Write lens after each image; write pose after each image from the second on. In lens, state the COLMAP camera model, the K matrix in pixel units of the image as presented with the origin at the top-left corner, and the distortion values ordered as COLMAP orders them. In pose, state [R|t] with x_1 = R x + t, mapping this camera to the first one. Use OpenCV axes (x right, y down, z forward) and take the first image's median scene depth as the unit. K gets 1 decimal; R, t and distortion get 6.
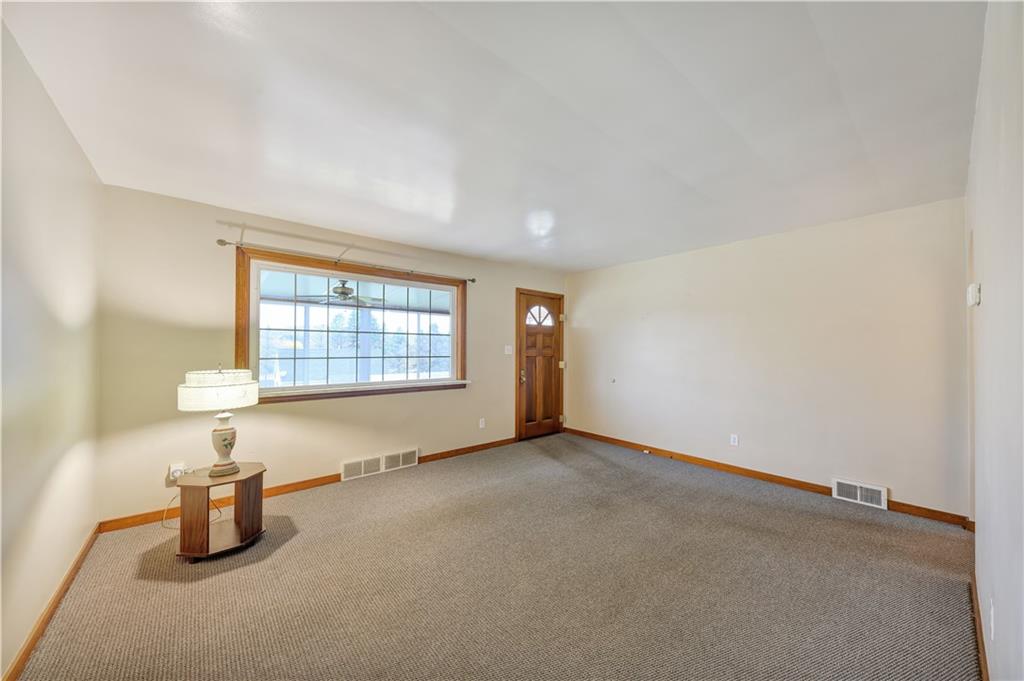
lens RADIAL K [[363.7, 0, 512.0], [0, 363.7, 340.5], [0, 0, 1]] dist [-0.001056, -0.000099]
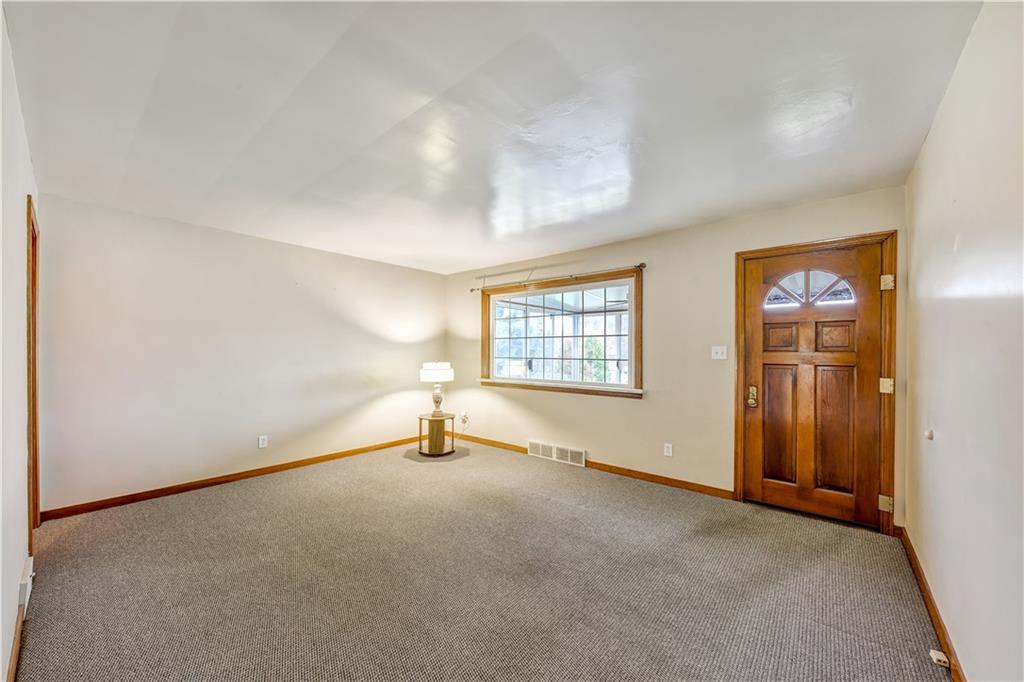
lens RADIAL K [[376.0, 0, 507.6], [0, 376.0, 349.4], [0, 0, 1]] dist [0.000227, 0.000028]
pose [[0.160187, -0.008758, -0.987048, 0.669214], [0.020027, 0.999784, -0.005621, 0.018108], [0.986884, -0.018867, 0.160328, 0.580600]]
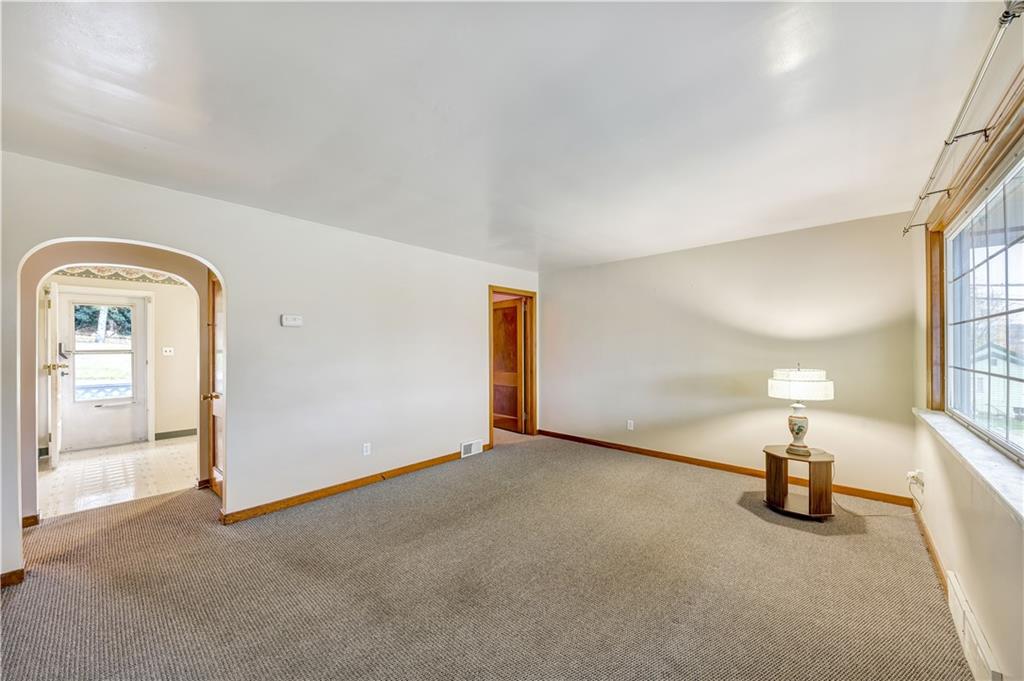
lens RADIAL K [[363.7, 0, 512.0], [0, 363.7, 340.5], [0, 0, 1]] dist [-0.001056, -0.000099]
pose [[-0.988965, -0.008498, -0.147904, 0.191178], [-0.001951, 0.999014, -0.044358, 0.022349], [0.148136, -0.043580, -0.988006, 1.149982]]
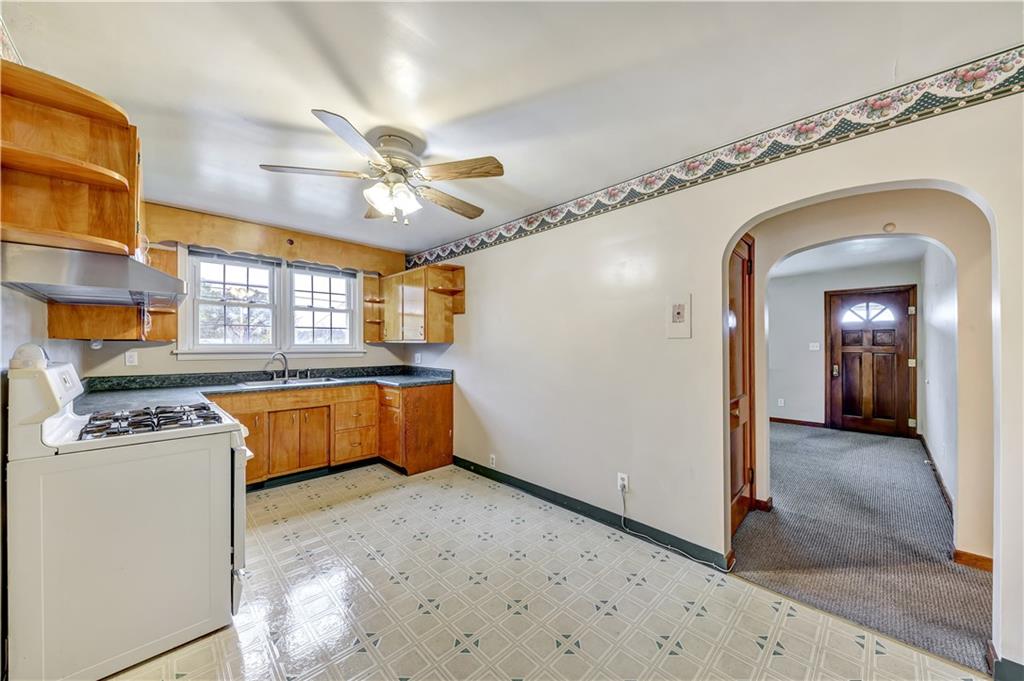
lens RADIAL K [[363.7, 0, 512.0], [0, 363.7, 340.5], [0, 0, 1]] dist [-0.001056, -0.000099]
pose [[0.061296, -0.020829, -0.997902, 1.235963], [0.020707, 0.999594, -0.019592, 0.010217], [0.997905, -0.019462, 0.061703, -0.050741]]
